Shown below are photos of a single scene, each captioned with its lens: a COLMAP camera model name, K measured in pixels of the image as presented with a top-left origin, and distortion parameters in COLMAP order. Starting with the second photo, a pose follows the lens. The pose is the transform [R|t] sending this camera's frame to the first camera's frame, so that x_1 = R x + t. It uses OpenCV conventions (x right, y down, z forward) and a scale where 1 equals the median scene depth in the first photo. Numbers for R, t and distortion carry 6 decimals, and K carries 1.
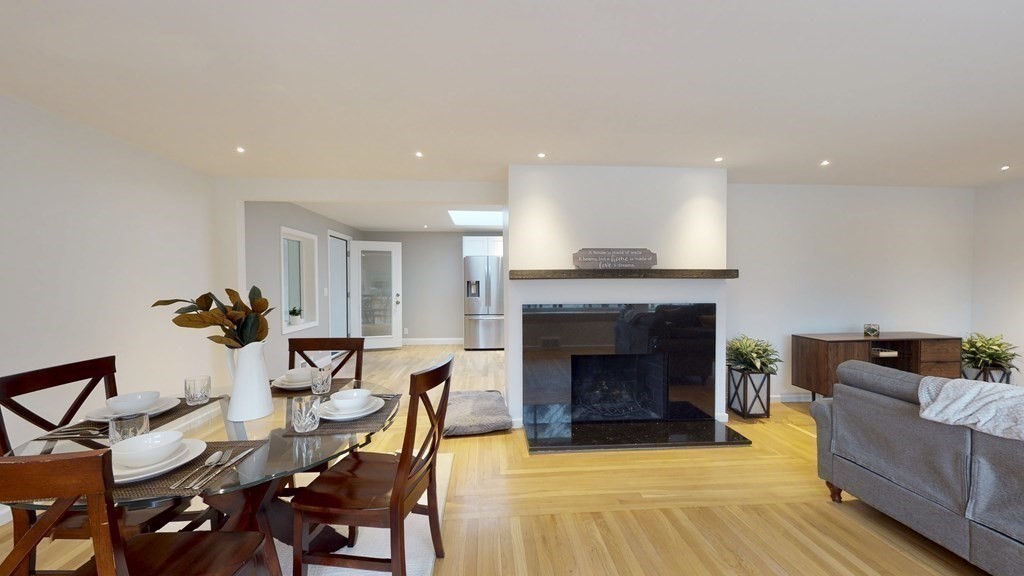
lens RADIAL K [[377.1, 0, 511.2], [0, 377.1, 289.3], [0, 0, 1]] dist [0.001809, -0.000013]
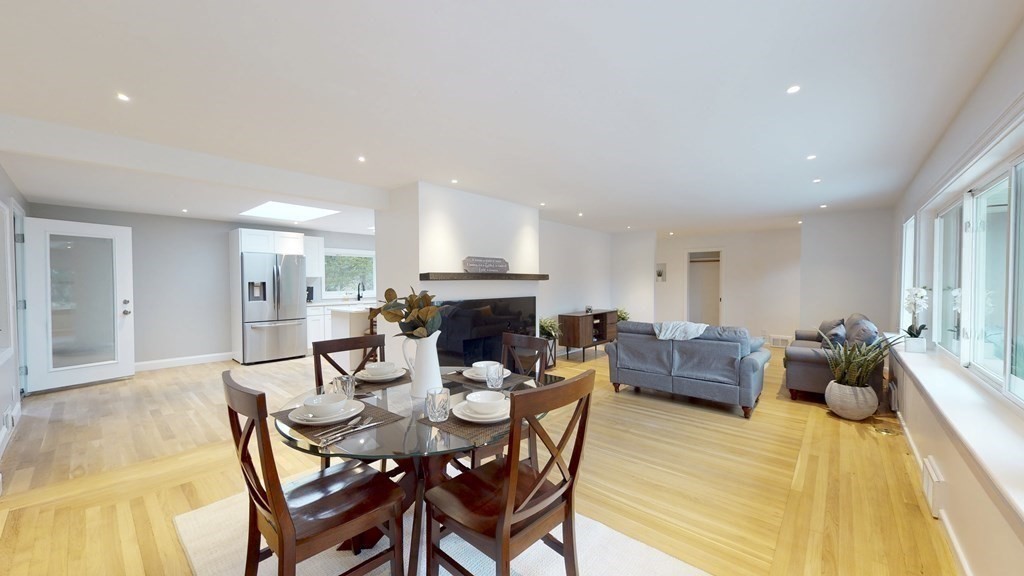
lens RADIAL K [[377.1, 0, 512.1], [0, 377.1, 289.4], [0, 0, 1]] dist [0.001809, -0.000013]
pose [[0.710149, -0.014410, 0.703904, -0.602808], [0.015863, 0.999864, 0.004464, 0.000296], [-0.703873, 0.007996, 0.710281, -0.019590]]
